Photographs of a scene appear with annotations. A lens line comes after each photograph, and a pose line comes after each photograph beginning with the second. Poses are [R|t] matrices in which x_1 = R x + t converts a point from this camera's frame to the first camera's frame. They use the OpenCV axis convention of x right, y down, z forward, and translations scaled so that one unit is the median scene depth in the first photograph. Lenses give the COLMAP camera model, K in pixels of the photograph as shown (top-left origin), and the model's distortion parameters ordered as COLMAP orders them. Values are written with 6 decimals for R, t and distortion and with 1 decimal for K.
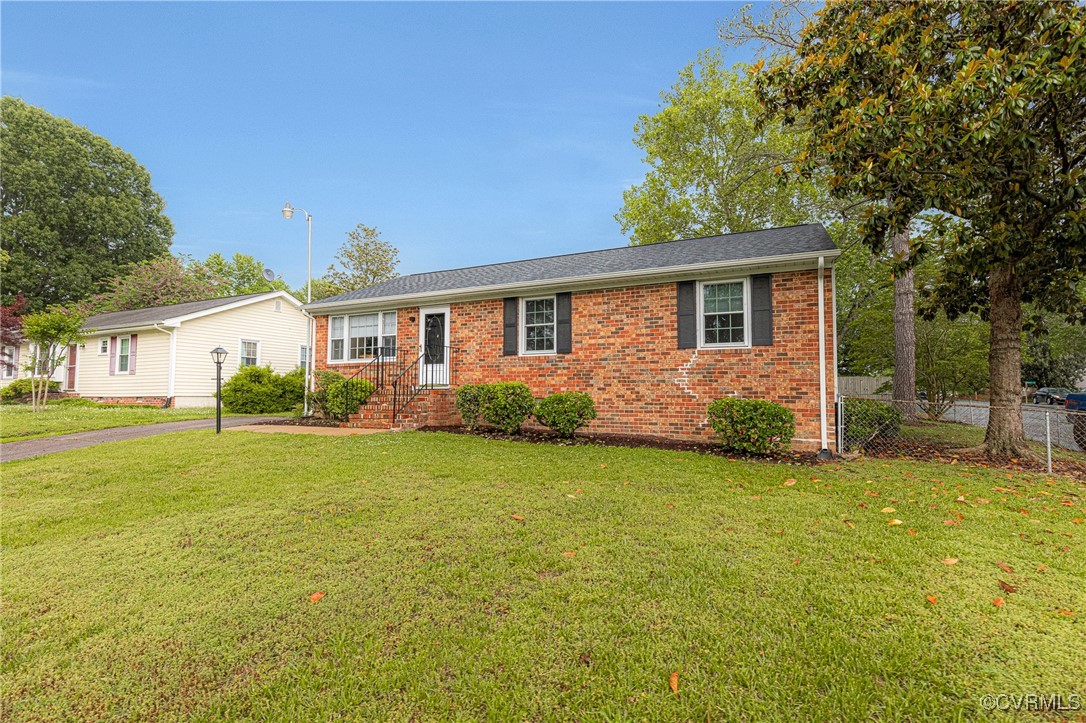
lens RADIAL K [[517.6, 0, 542.8], [0, 517.6, 360.2], [0, 0, 1]] dist [0.004589, 0.000699]
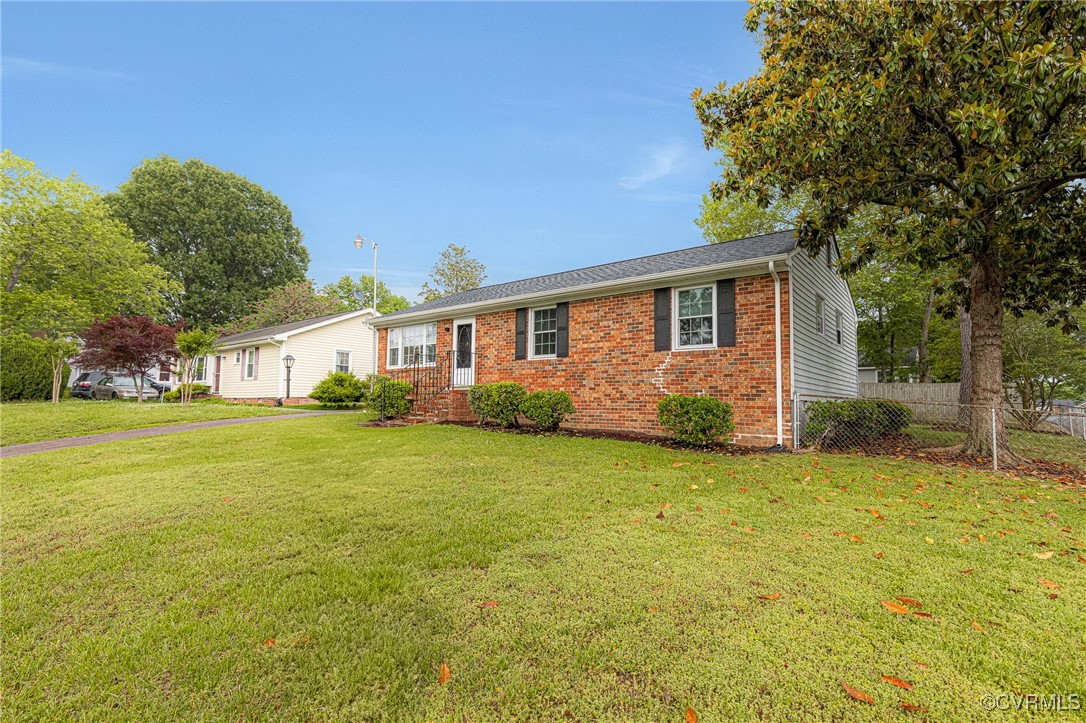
lens RADIAL K [[525.4, 0, 544.1], [0, 525.4, 360.7], [0, 0, 1]] dist [-0.004532, -0.000390]
pose [[0.975557, -0.010146, -0.219511, 0.227309], [0.006310, 0.999815, -0.018171, 0.013809], [0.219655, 0.016342, 0.975441, -0.099748]]
